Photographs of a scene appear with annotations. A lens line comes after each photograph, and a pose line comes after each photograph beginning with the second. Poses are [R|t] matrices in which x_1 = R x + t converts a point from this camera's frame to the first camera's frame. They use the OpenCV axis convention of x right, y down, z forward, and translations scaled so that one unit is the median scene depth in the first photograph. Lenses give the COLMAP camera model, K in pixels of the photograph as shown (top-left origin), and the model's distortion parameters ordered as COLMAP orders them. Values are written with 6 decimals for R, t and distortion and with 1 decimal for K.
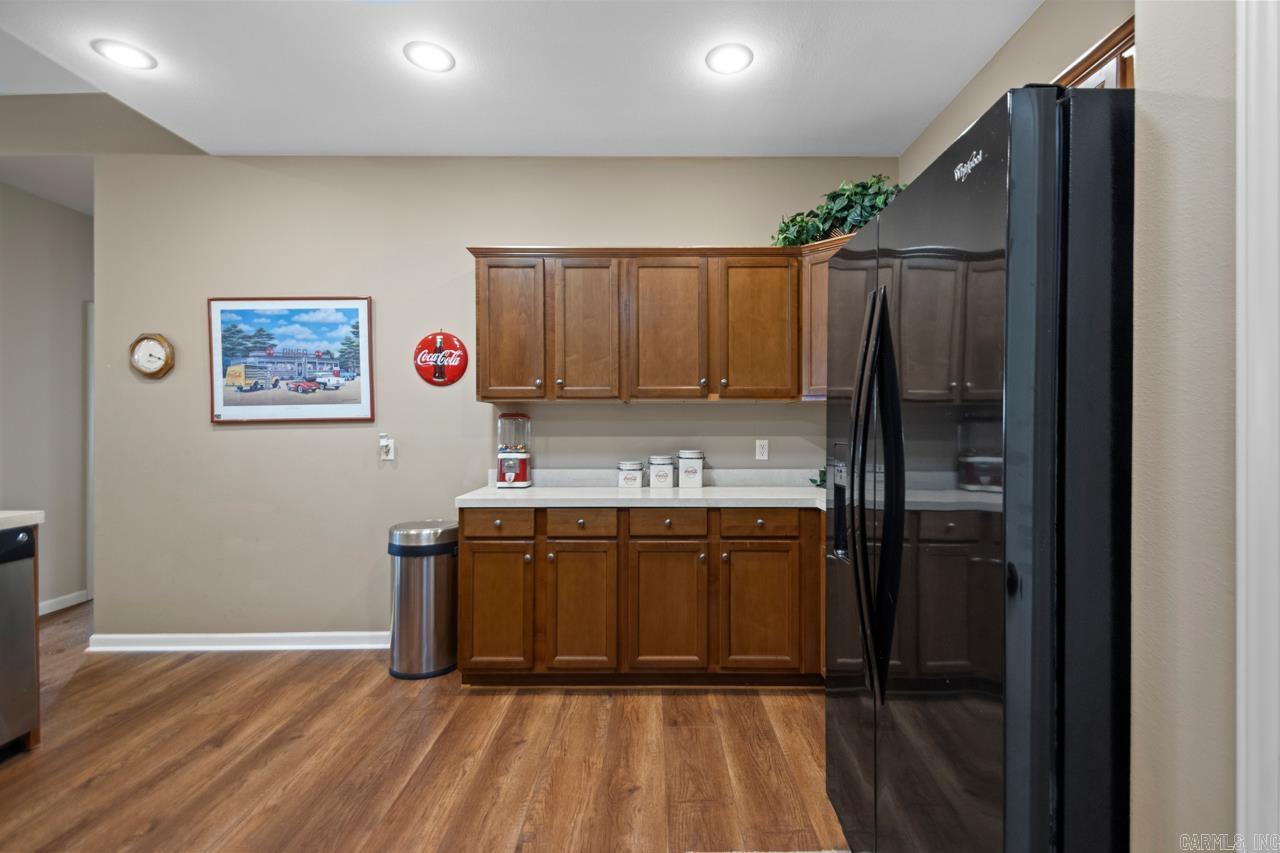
lens RADIAL K [[594.7, 0, 640.3], [0, 594.7, 423.2], [0, 0, 1]] dist [0.036913, -0.018838]
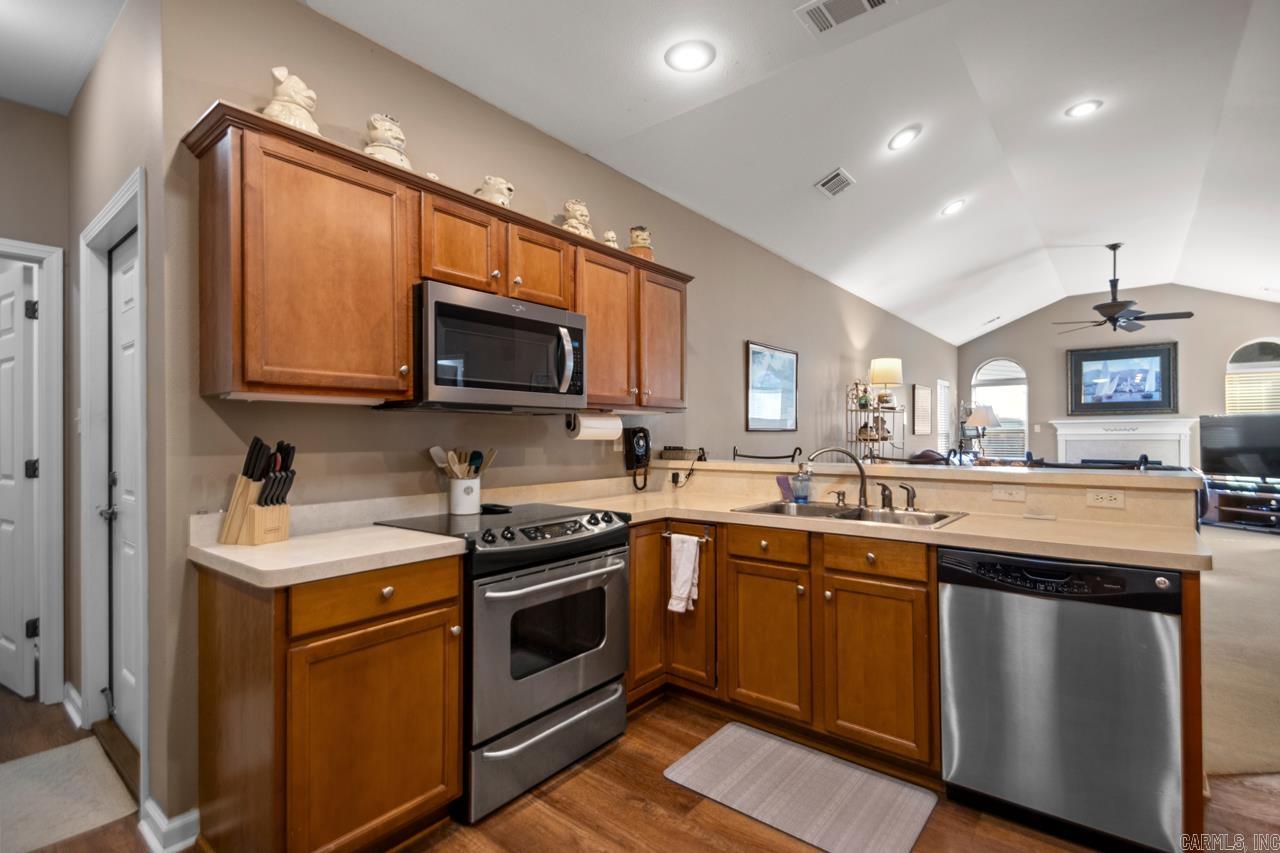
lens RADIAL K [[594.7, 0, 642.5], [0, 594.7, 435.5], [0, 0, 1]] dist [0.036913, -0.018838]
pose [[-0.618101, 0.001076, -0.786098, -0.039533], [0.004452, 0.999988, -0.002131, 0.006787], [0.786086, -0.004816, -0.618098, 0.646016]]
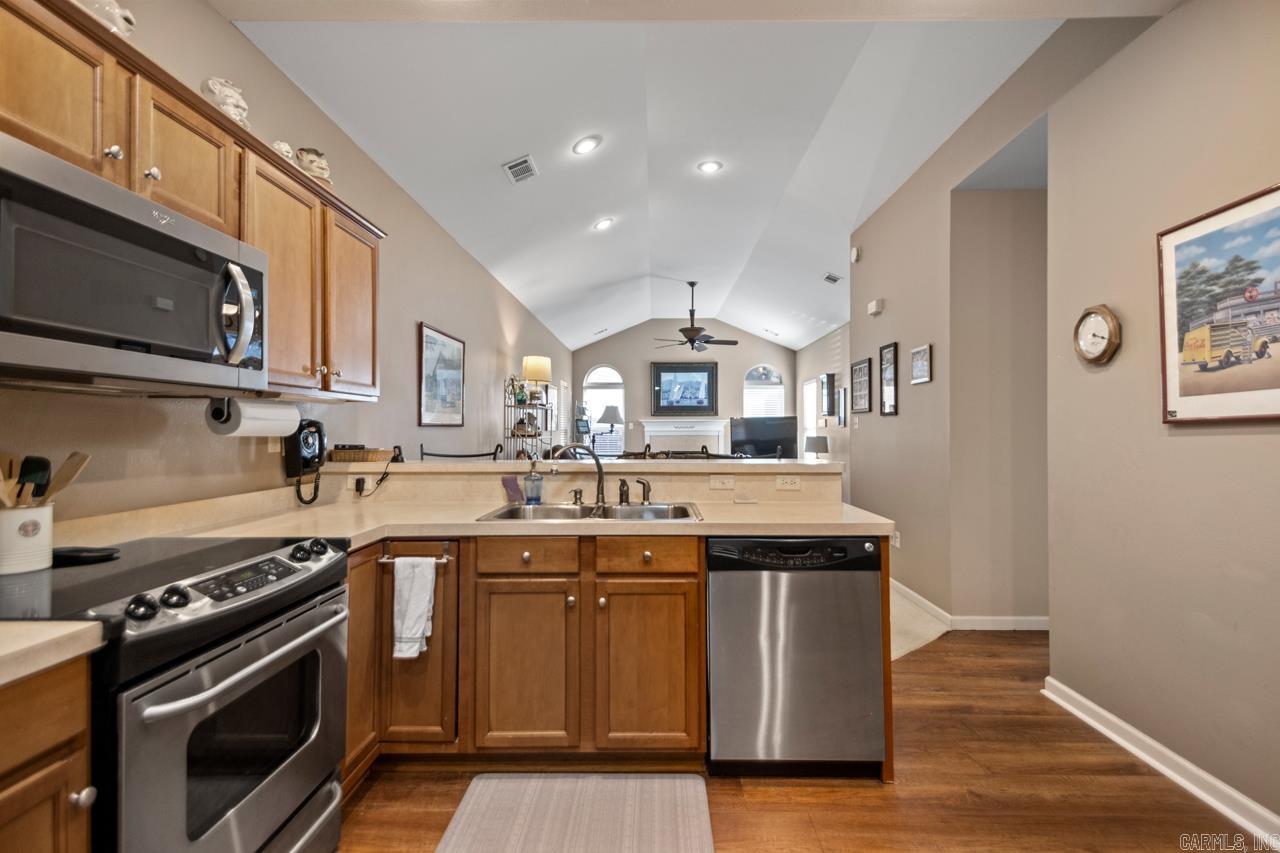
lens RADIAL K [[594.7, 0, 654.2], [0, 594.7, 426.5], [0, 0, 1]] dist [0.036913, -0.018838]
pose [[0.013598, -0.008024, -0.999875, -0.067388], [0.001639, 0.999967, -0.008003, 0.006574], [0.999906, -0.001530, 0.013610, 0.442665]]
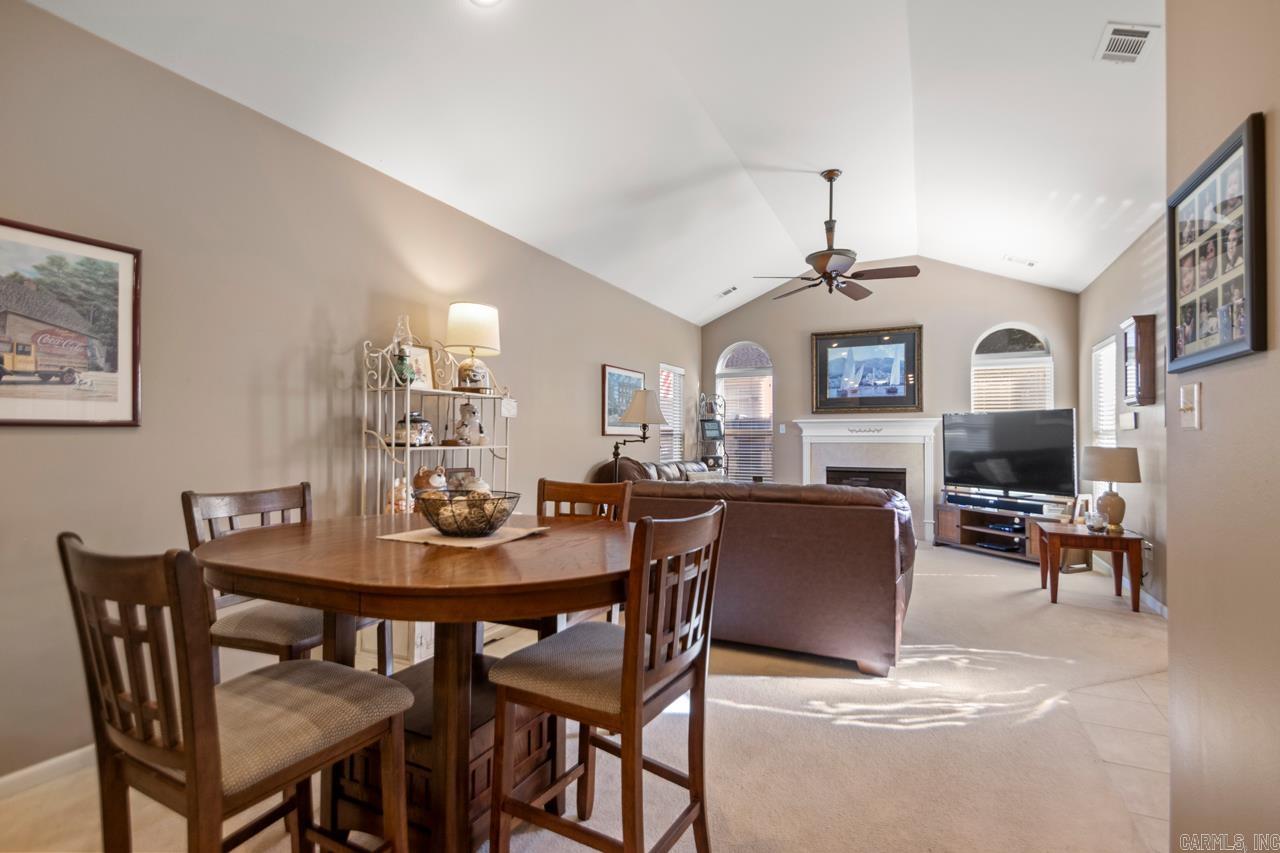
lens RADIAL K [[594.7, 0, 651.2], [0, 594.7, 430.2], [0, 0, 1]] dist [0.036913, -0.018838]
pose [[-0.411226, -0.009418, -0.911485, -1.114082], [0.000946, 0.999942, -0.010759, 0.005324], [0.911533, -0.005287, -0.411193, 0.835536]]
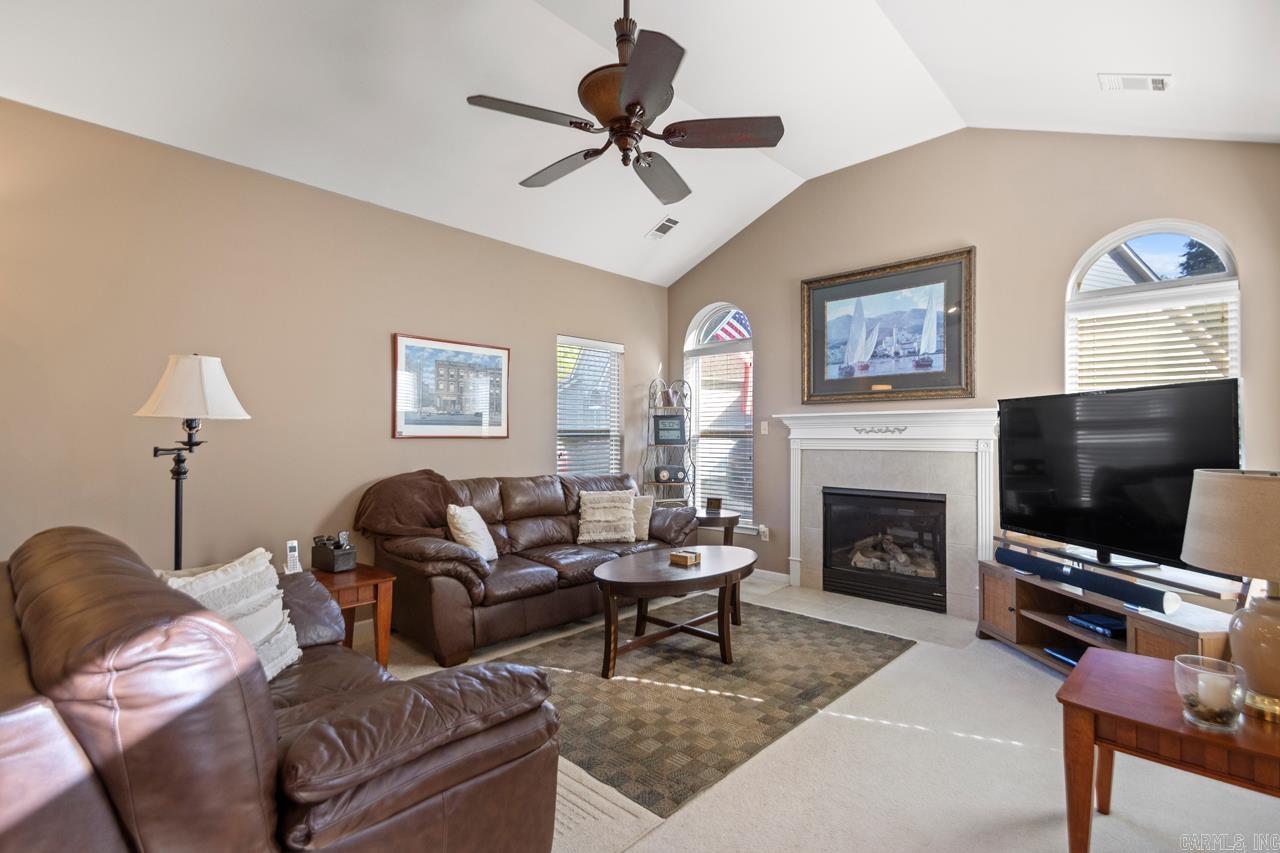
lens RADIAL K [[594.7, 0, 654.3], [0, 594.7, 432.5], [0, 0, 1]] dist [0.036913, -0.018838]
pose [[-0.661145, -0.006716, -0.750228, -2.057689], [-0.000484, 0.999964, -0.008525, 0.000470], [0.750258, -0.005273, -0.661124, 1.150726]]
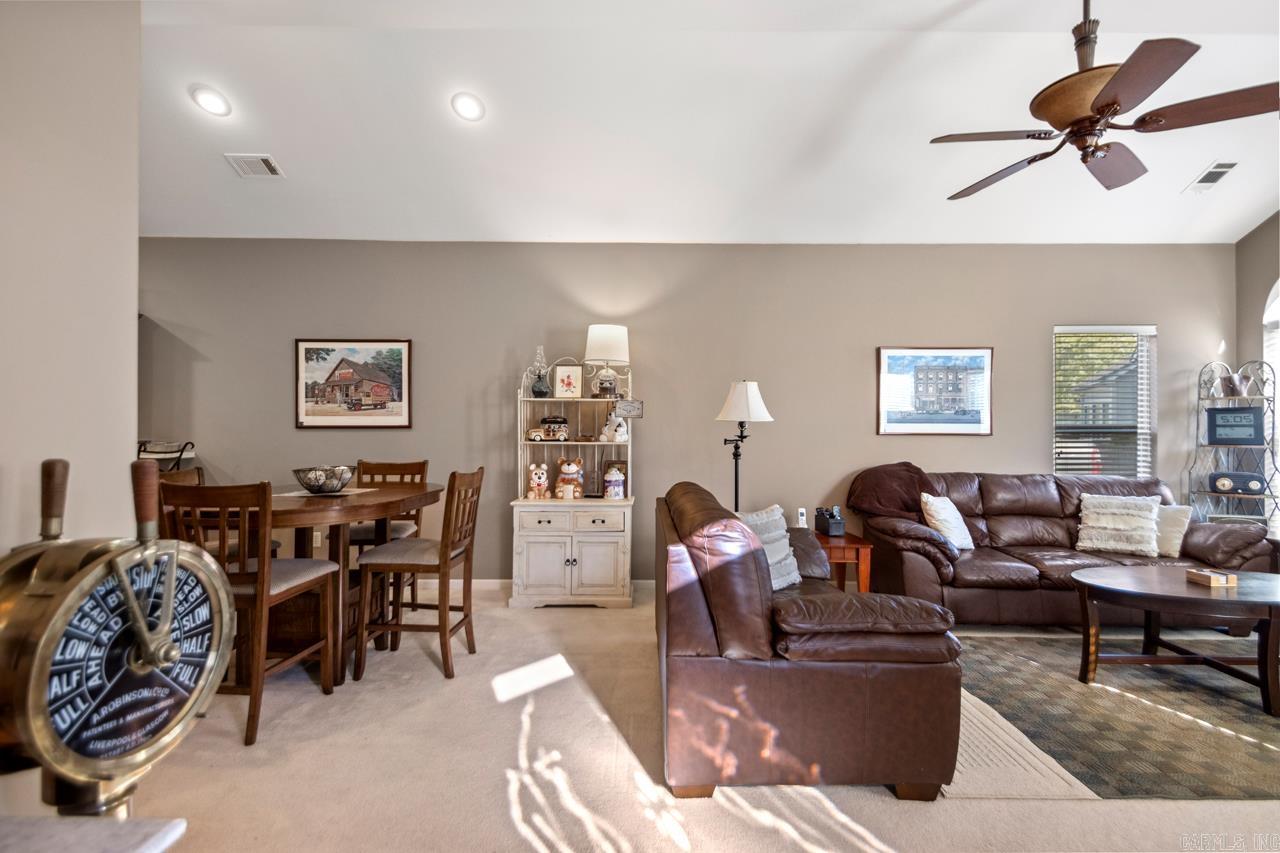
lens RADIAL K [[594.7, 0, 640.0], [0, 594.7, 421.2], [0, 0, 1]] dist [0.036913, -0.018838]
pose [[-0.999952, -0.006002, -0.007680, -2.030316], [-0.005834, 0.999747, -0.021727, 0.003779], [0.007809, -0.021681, -0.999734, 1.385371]]
